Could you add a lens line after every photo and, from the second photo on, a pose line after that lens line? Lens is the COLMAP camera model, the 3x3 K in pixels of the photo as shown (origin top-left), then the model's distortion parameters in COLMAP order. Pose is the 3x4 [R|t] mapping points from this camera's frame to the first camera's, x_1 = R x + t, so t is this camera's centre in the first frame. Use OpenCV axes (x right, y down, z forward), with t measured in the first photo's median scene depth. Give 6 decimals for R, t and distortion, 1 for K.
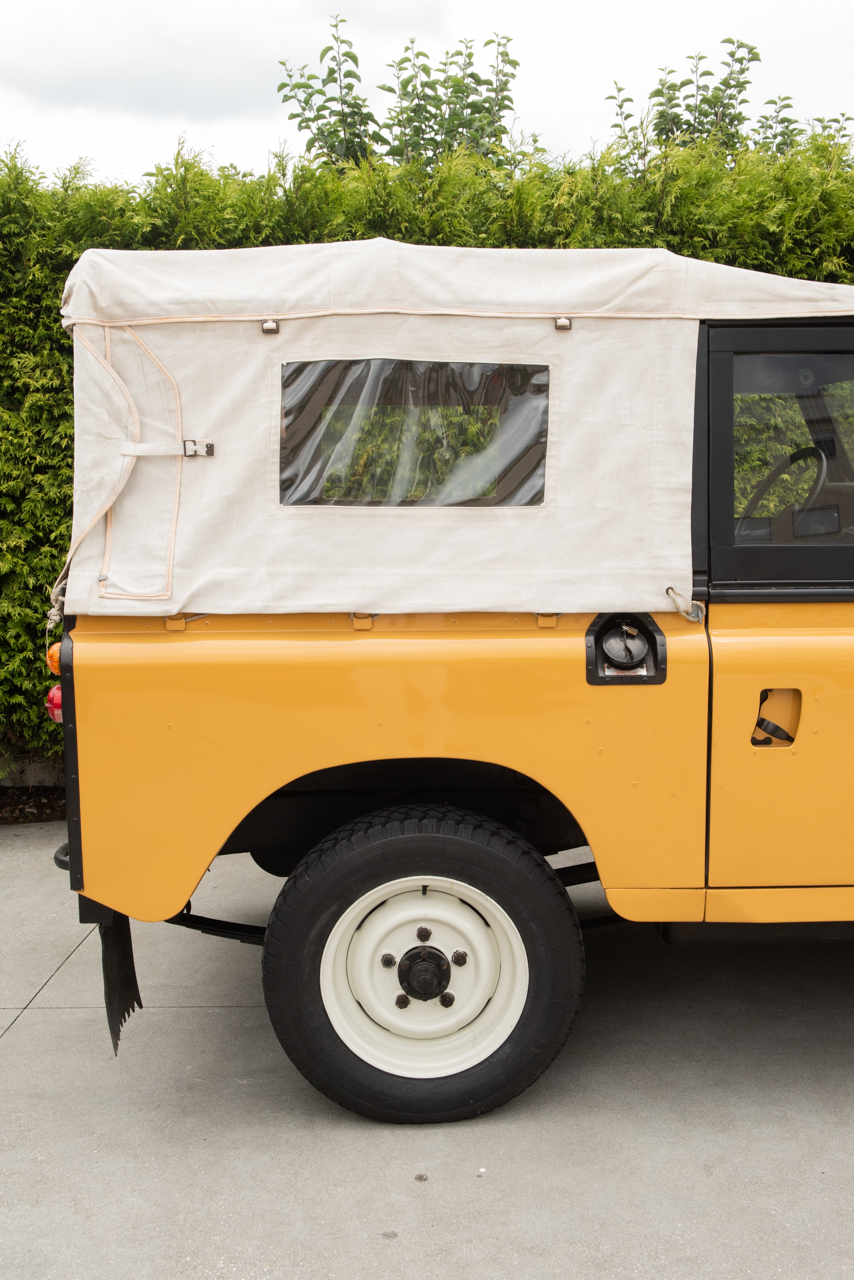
lens RADIAL K [[1324.9, 0, 433.1], [0, 1324.9, 640.6], [0, 0, 1]] dist [0.048033, 0.000000]
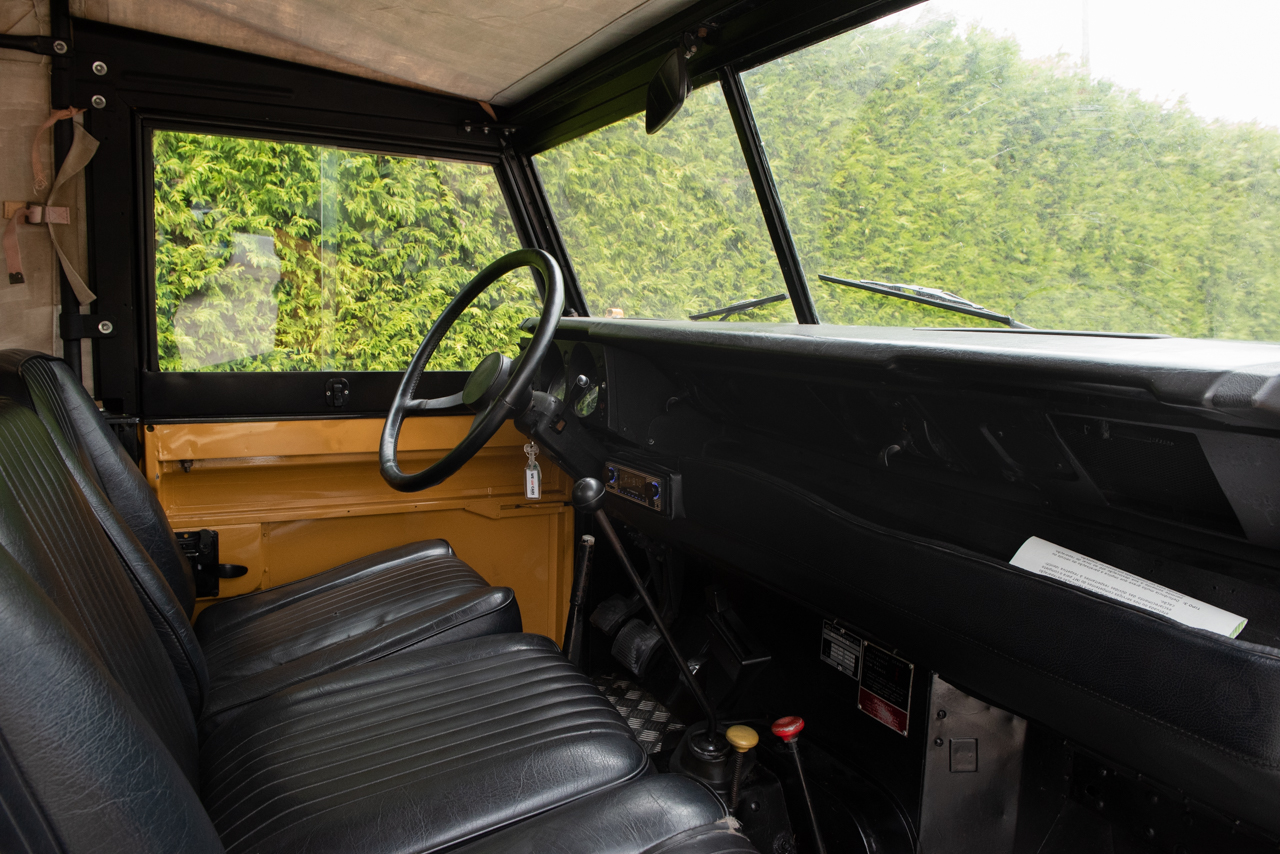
lens RADIAL K [[877.7, 0, 642.8], [0, 877.7, 429.8], [0, 0, 1]] dist [-0.031918, -0.006743]
pose [[0.898023, -0.022071, 0.439395, 0.234482], [0.020898, 0.999753, 0.007506, -0.102944], [-0.439452, 0.002442, 0.898263, 0.922612]]
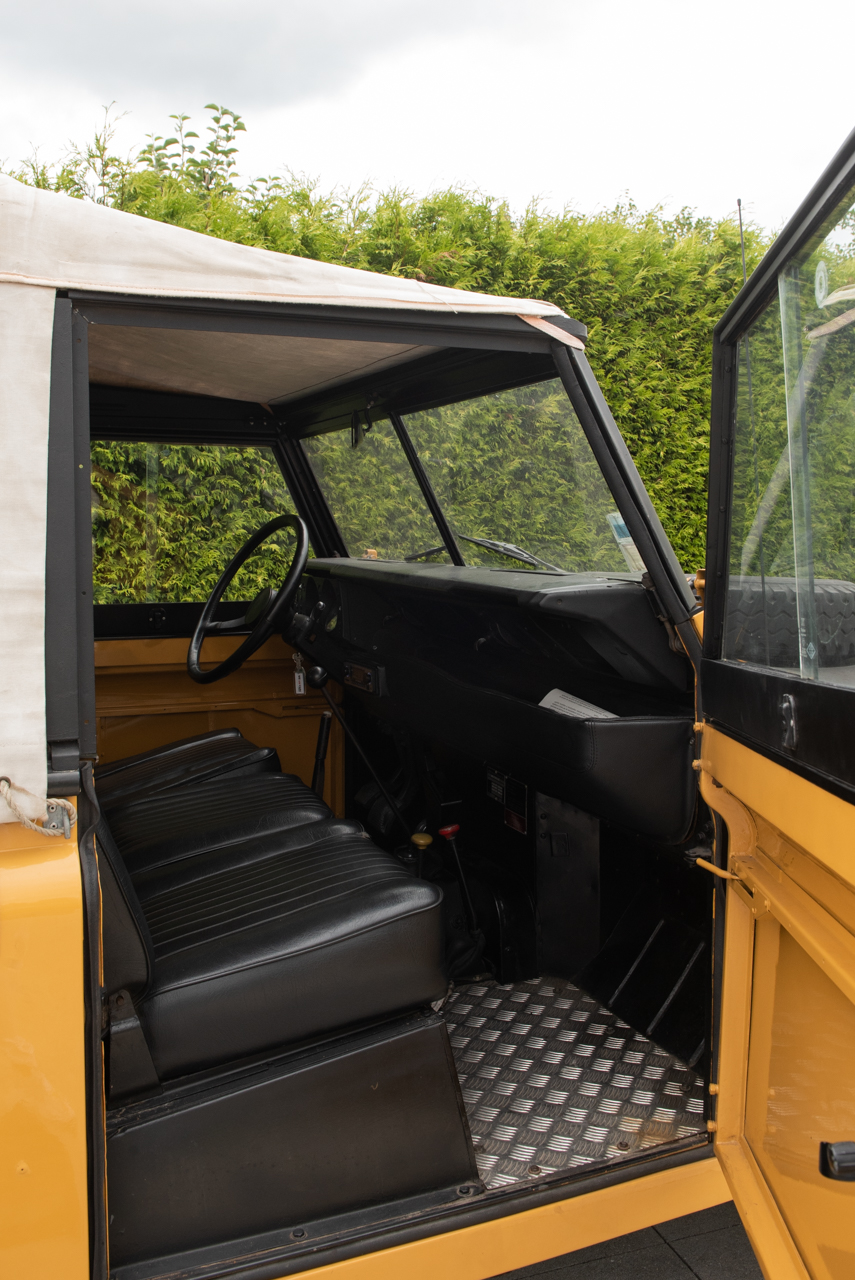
lens RADIAL K [[1138.1, 0, 438.9], [0, 1138.1, 572.6], [0, 0, 1]] dist [-0.002860, 0.001457]
pose [[0.930556, -0.006087, 0.366100, 0.170671], [0.039139, 0.995787, -0.082927, -0.074842], [-0.364053, 0.091497, 0.926873, 0.499180]]
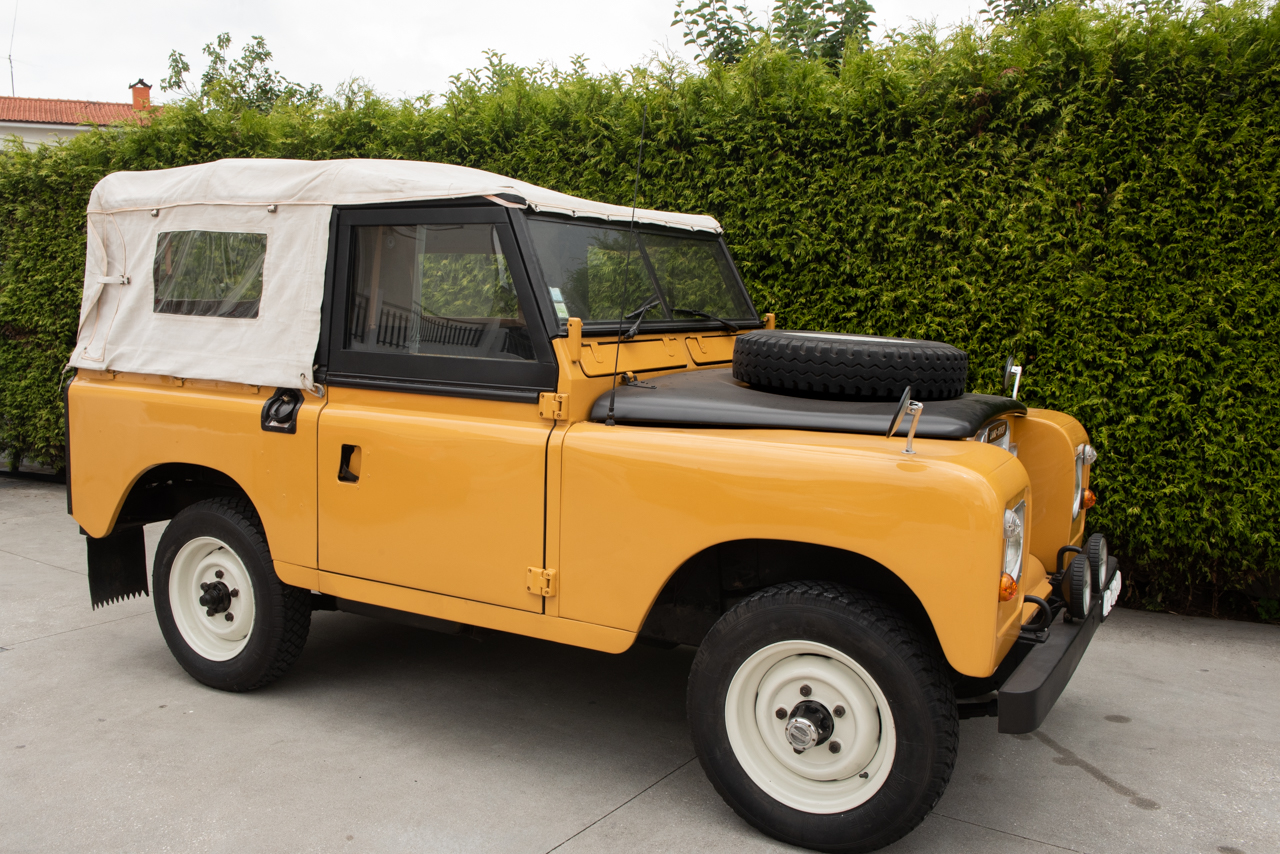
lens RADIAL K [[1134.9, 0, 590.0], [0, 1134.9, 408.0], [0, 0, 1]] dist [-0.006126, 0.004177]
pose [[0.832270, 0.082590, -0.548185, 1.181440], [-0.098718, 0.995115, 0.000049, -0.032536], [0.545511, 0.054074, 0.836357, 0.059042]]
